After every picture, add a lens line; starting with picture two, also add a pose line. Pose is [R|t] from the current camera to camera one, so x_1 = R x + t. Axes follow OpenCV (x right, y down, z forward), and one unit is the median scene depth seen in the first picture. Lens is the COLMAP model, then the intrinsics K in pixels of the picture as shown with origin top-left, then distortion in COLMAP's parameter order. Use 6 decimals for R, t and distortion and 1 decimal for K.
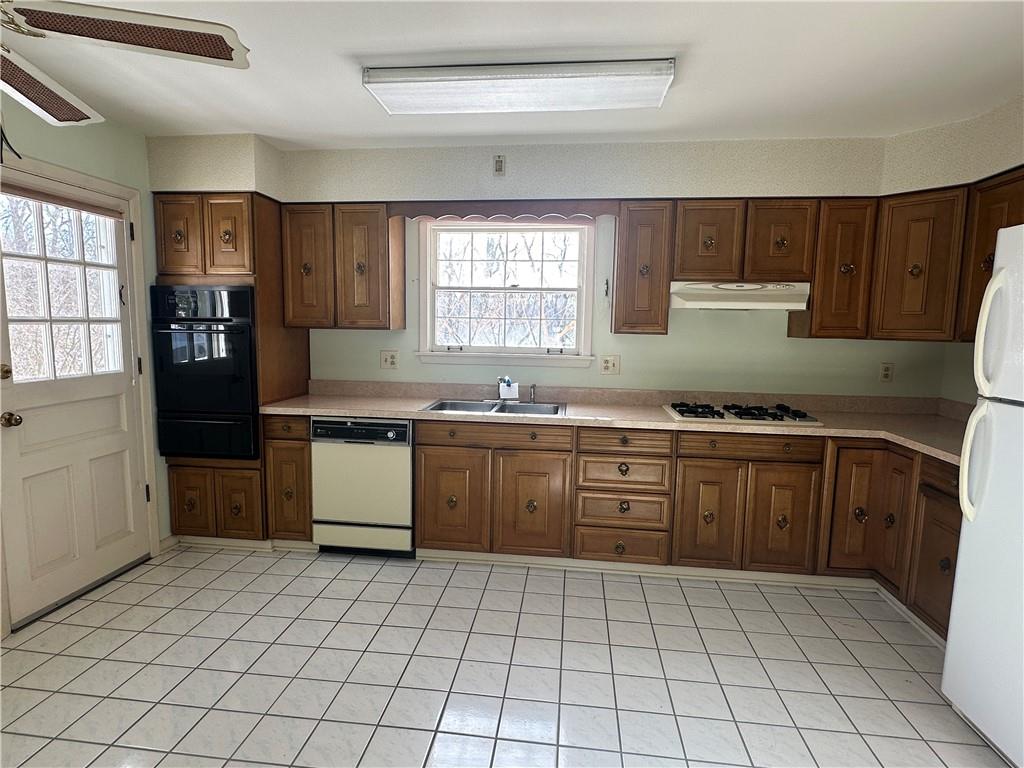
lens RADIAL K [[562.9, 0, 509.7], [0, 562.9, 387.1], [0, 0, 1]] dist [-0.001743, -0.000136]
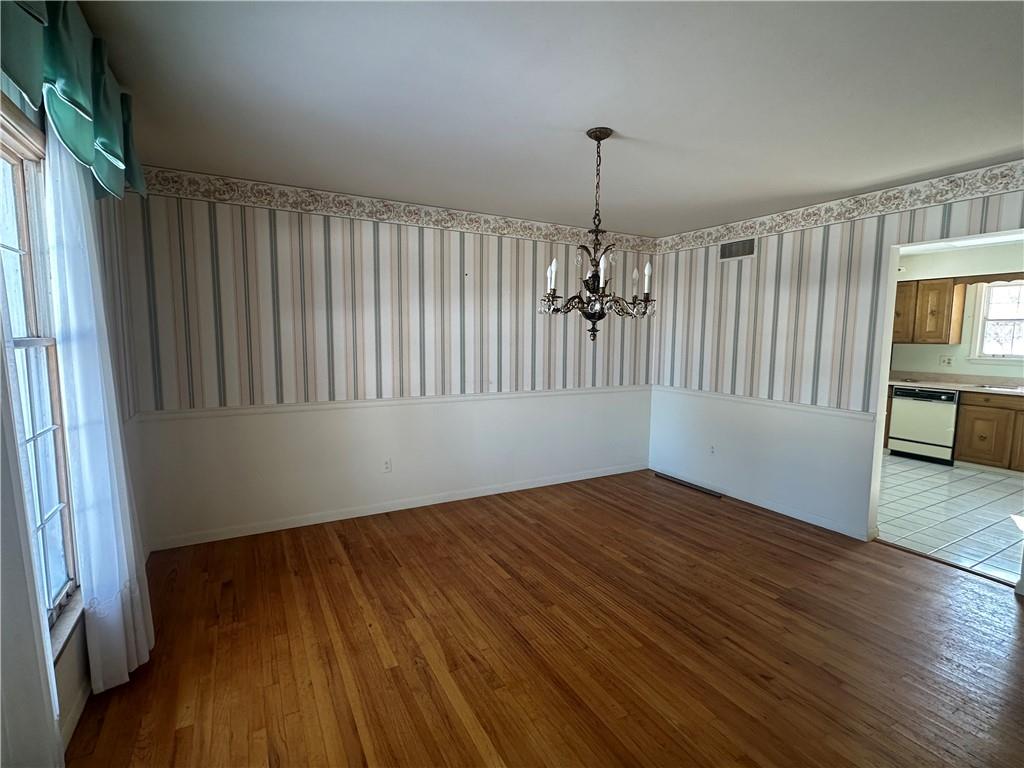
lens RADIAL K [[480.0, 0, 508.8], [0, 480.0, 384.8], [0, 0, 1]] dist [-0.003229, -0.001682]
pose [[0.581095, 0.073506, -0.810510, 0.247817], [-0.088013, 0.995748, 0.027205, 0.124468], [0.809063, 0.055527, 0.585093, -1.164806]]
